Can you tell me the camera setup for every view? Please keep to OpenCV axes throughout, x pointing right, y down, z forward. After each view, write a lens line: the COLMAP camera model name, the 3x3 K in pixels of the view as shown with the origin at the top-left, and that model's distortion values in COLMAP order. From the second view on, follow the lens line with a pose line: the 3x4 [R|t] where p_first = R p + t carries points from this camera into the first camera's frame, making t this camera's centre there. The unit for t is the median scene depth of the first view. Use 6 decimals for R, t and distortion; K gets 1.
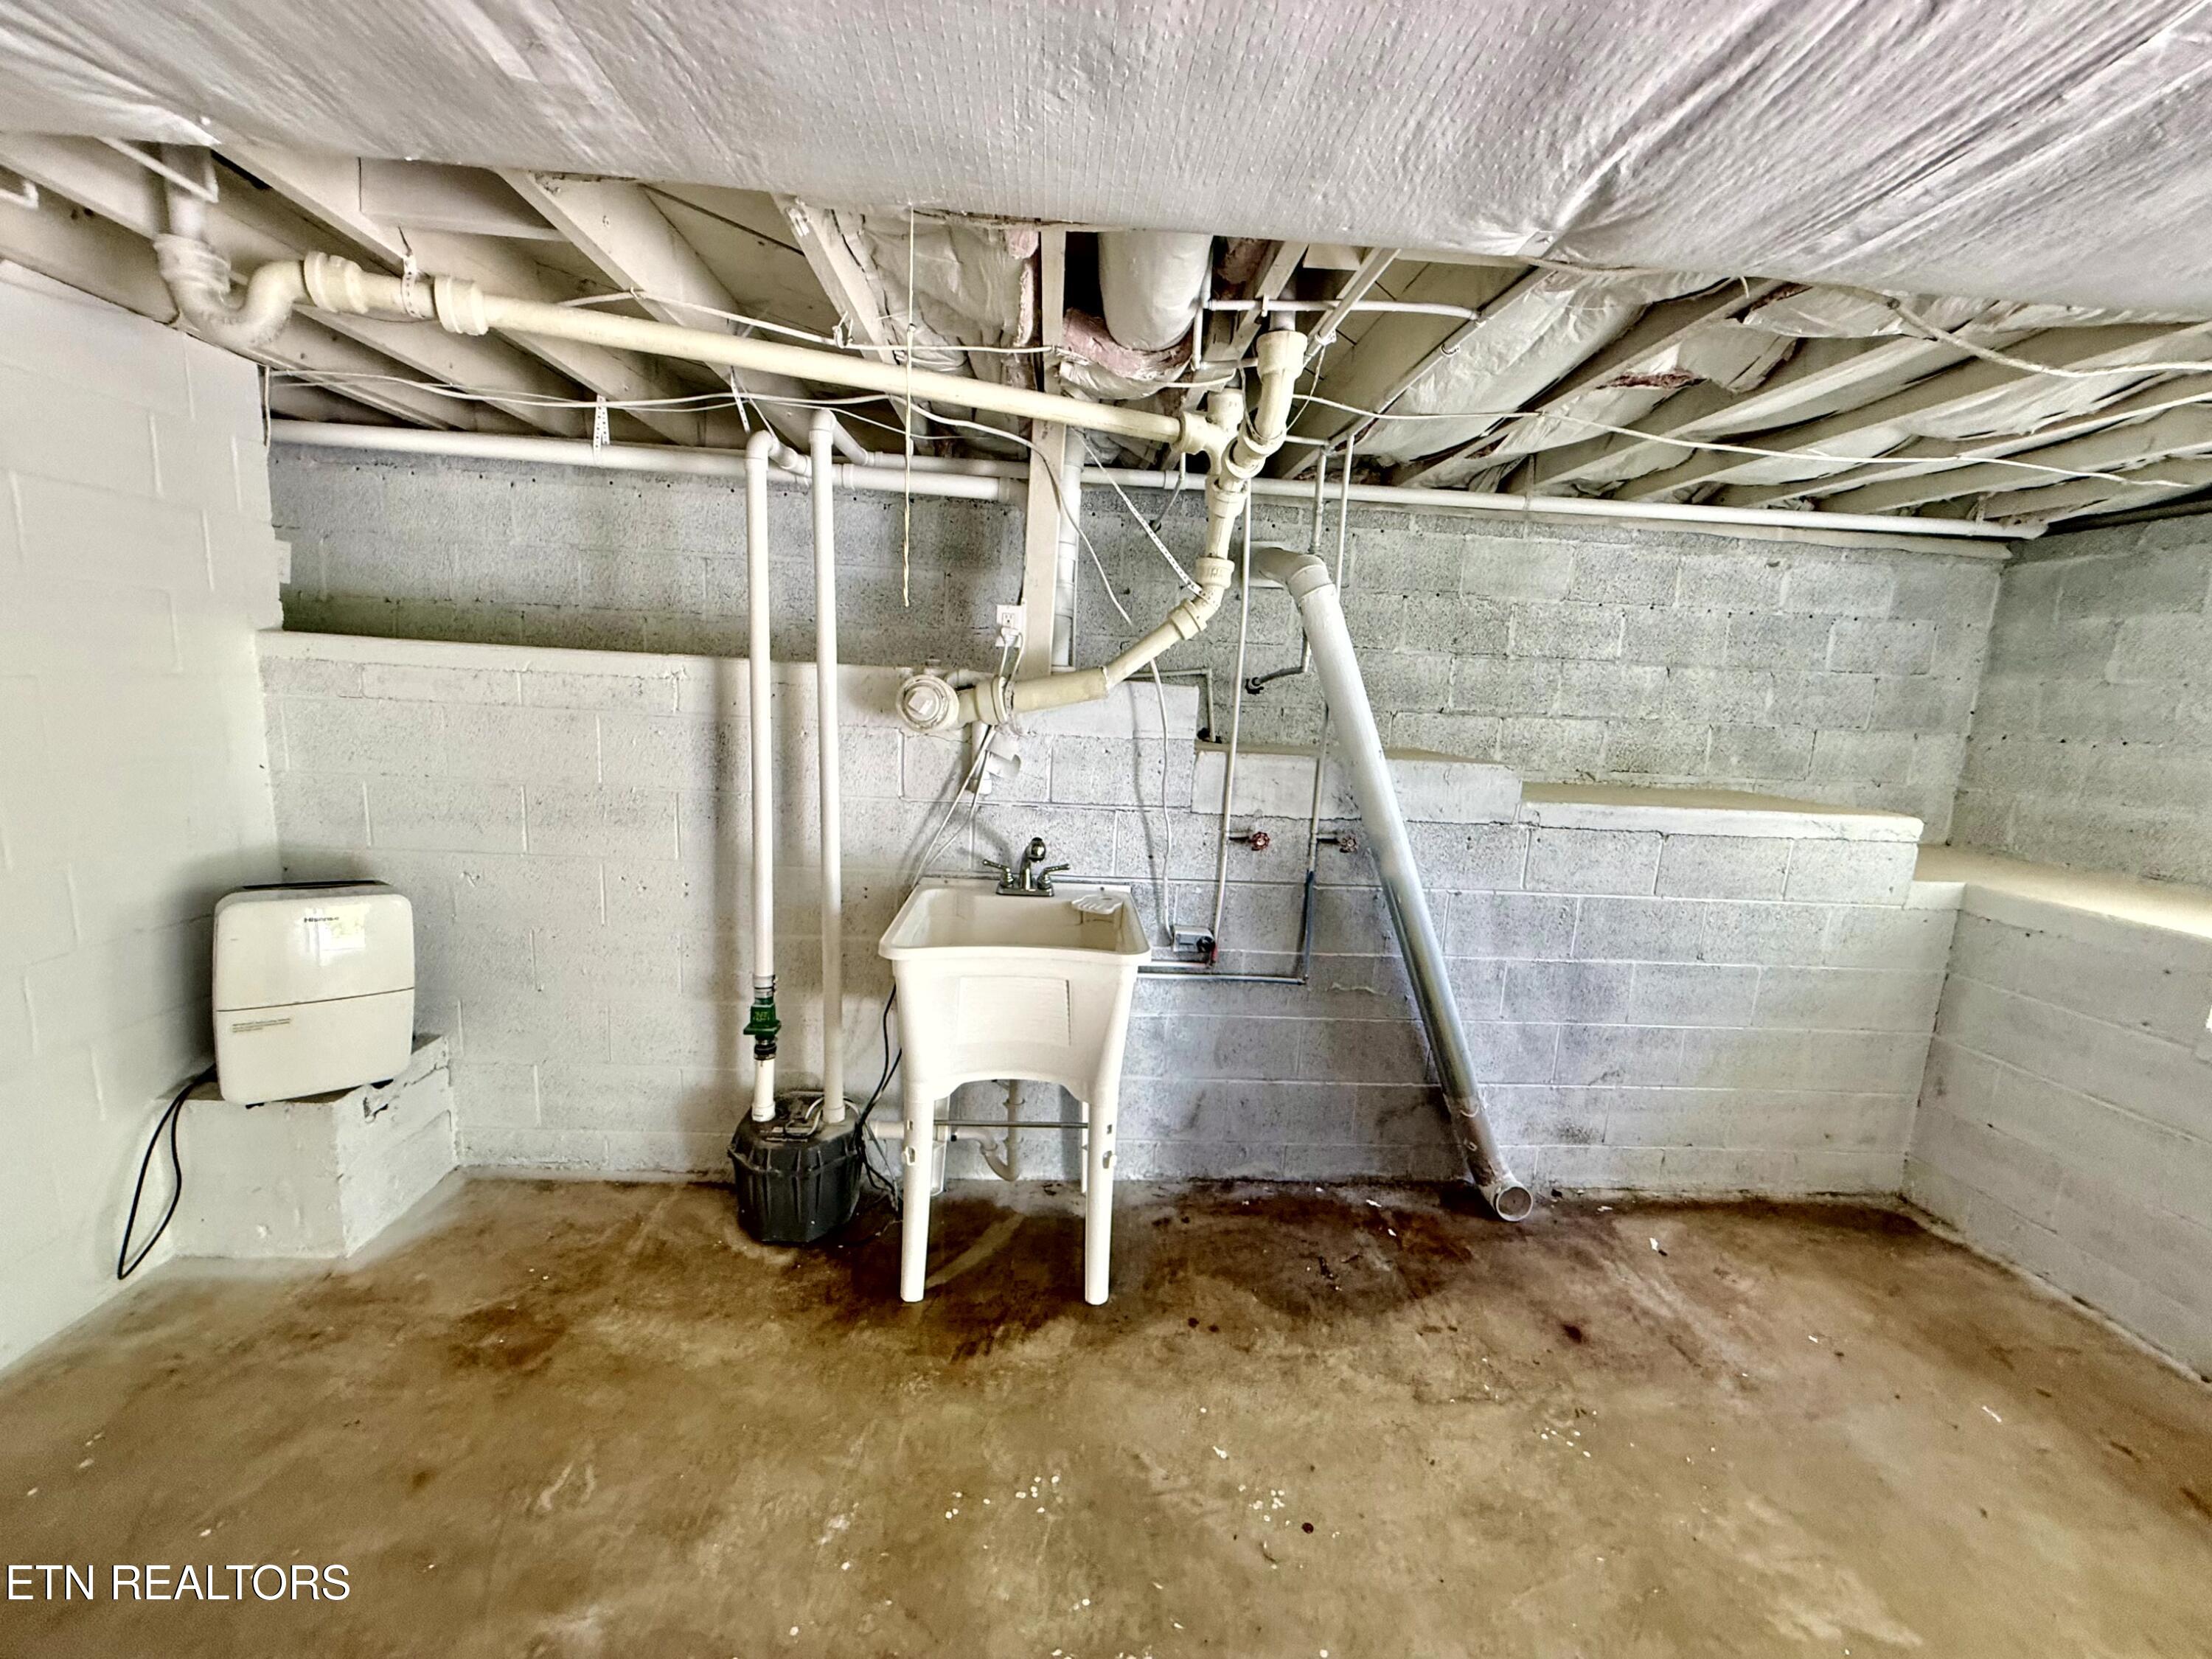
lens RADIAL K [[876.5, 0, 1110.0], [0, 876.5, 844.9], [0, 0, 1]] dist [0.001622, -0.001126]
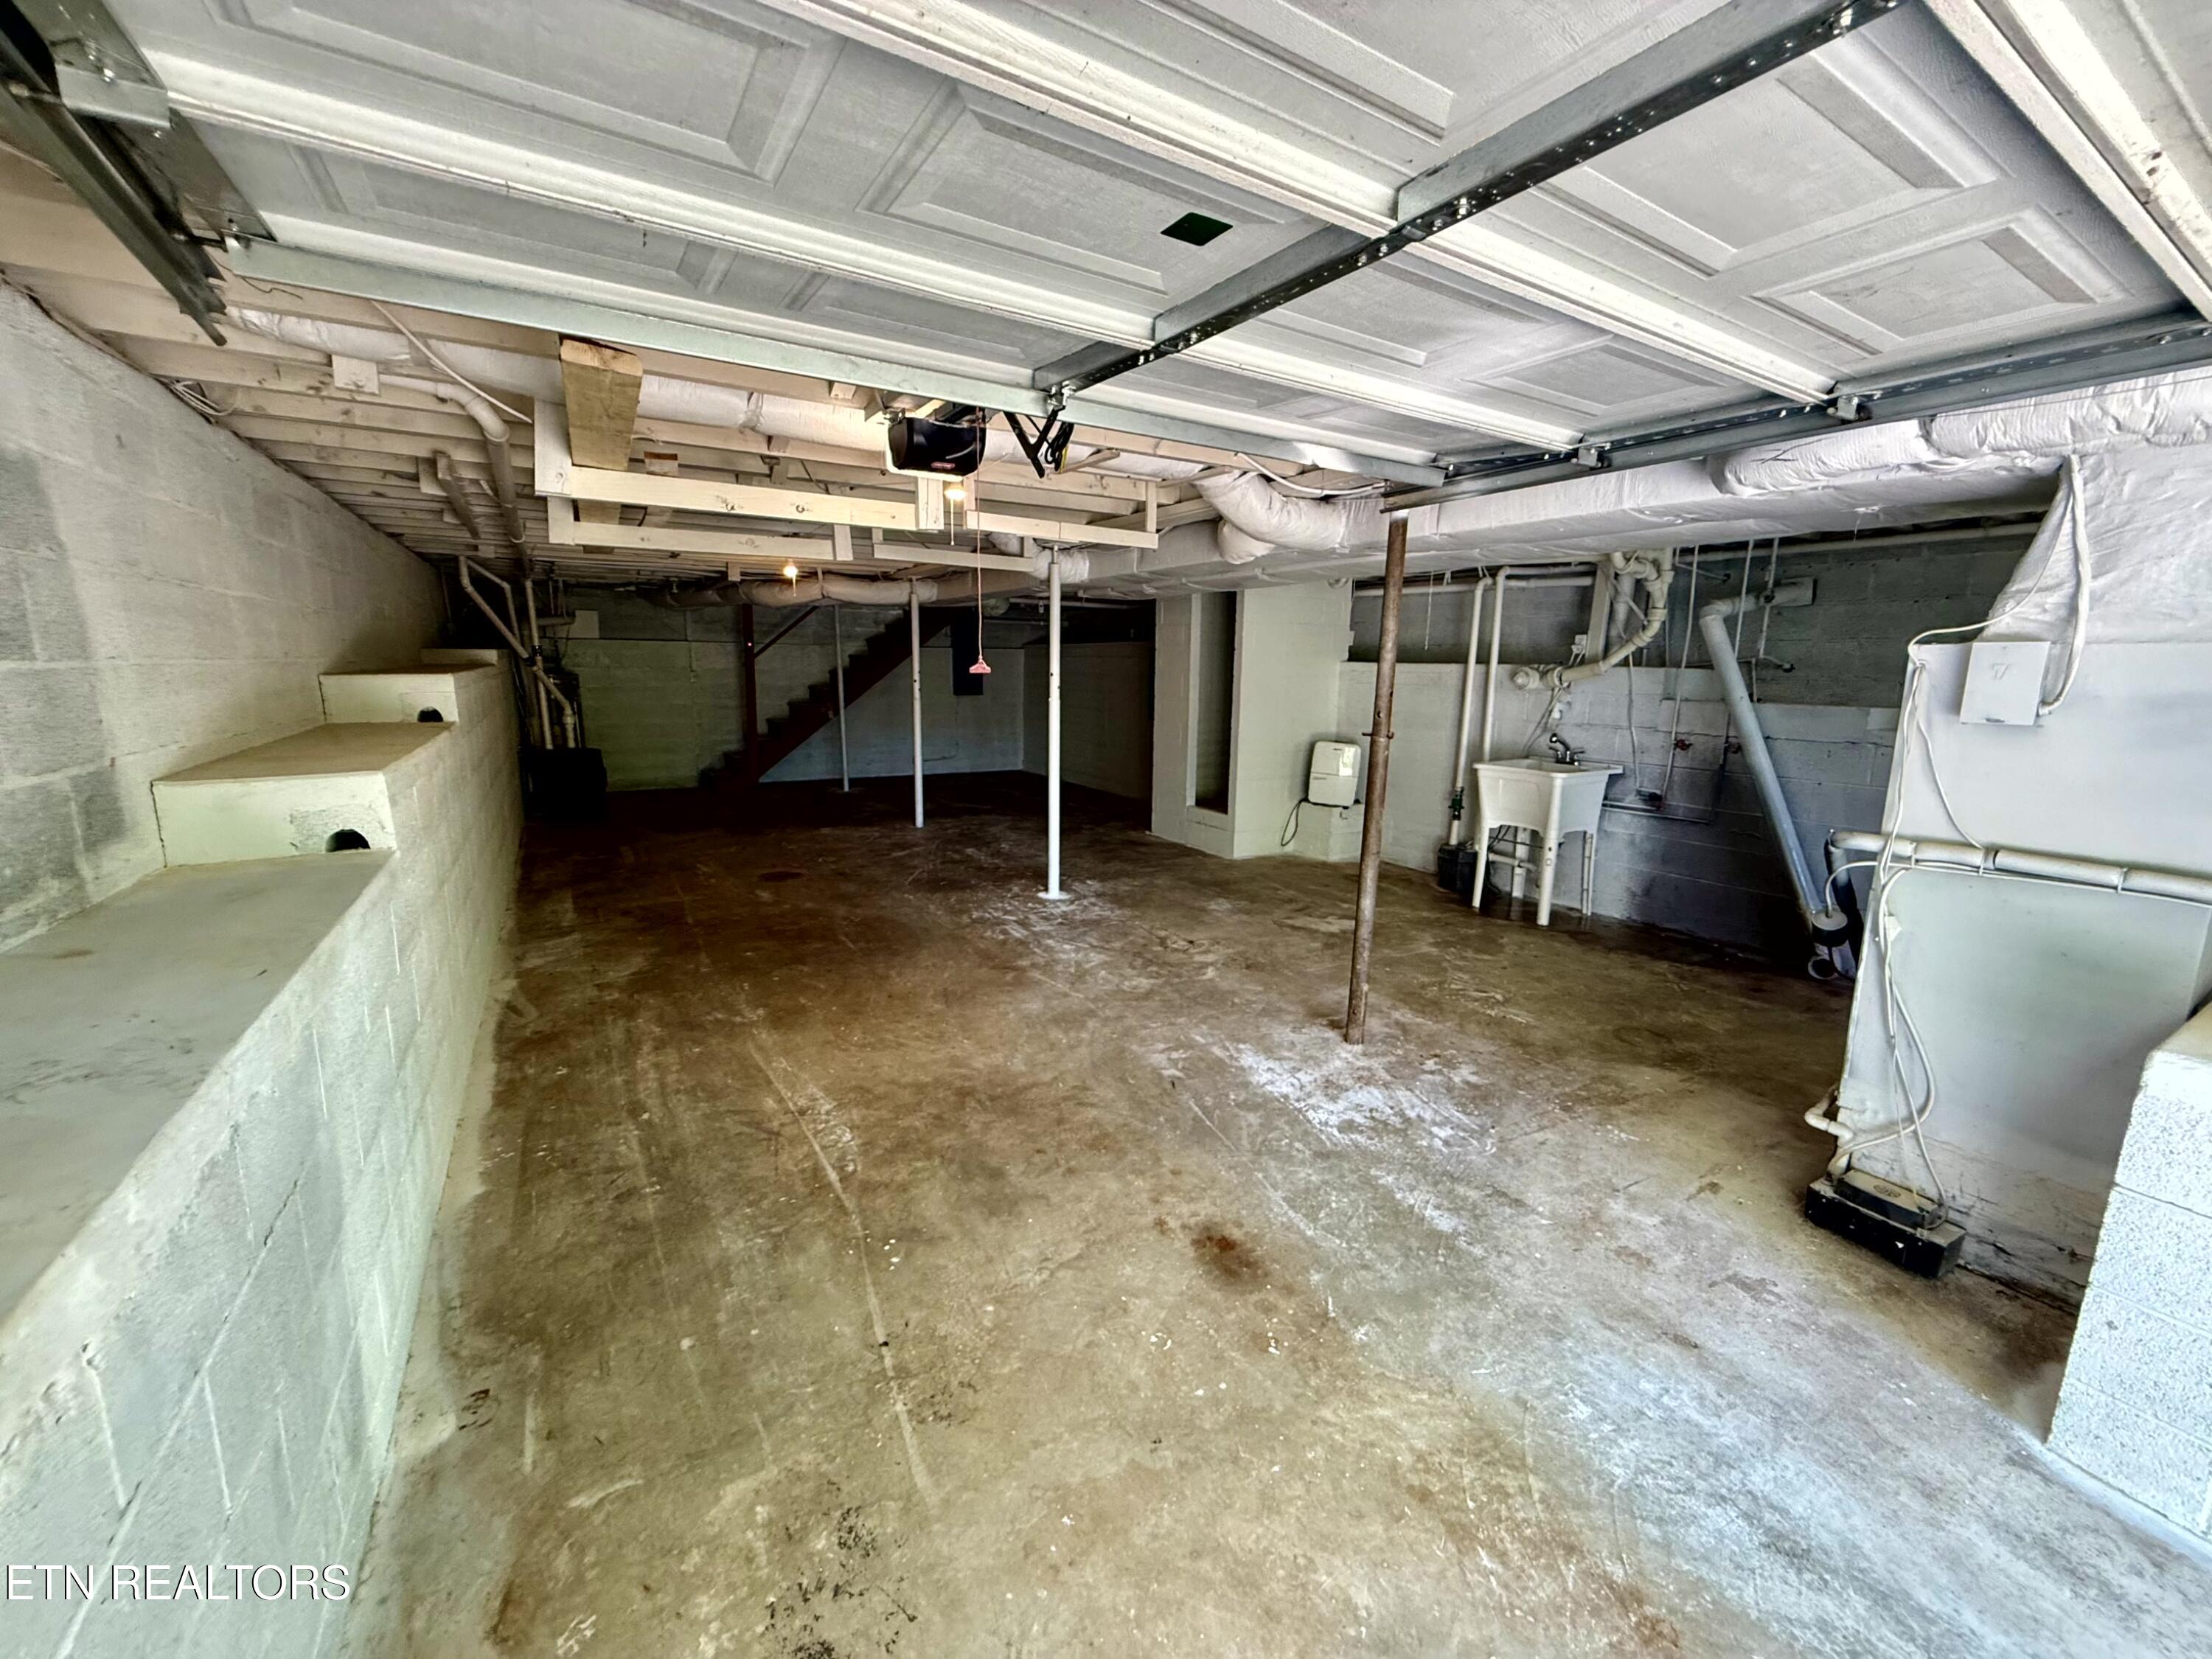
lens RADIAL K [[876.5, 0, 1112.1], [0, 876.5, 833.1], [0, 0, 1]] dist [0.001622, -0.001126]
pose [[0.485568, 0.126755, -0.864960, 1.325264], [-0.129117, 0.988979, 0.072447, 0.221688], [0.864611, 0.076503, 0.496583, -1.127127]]
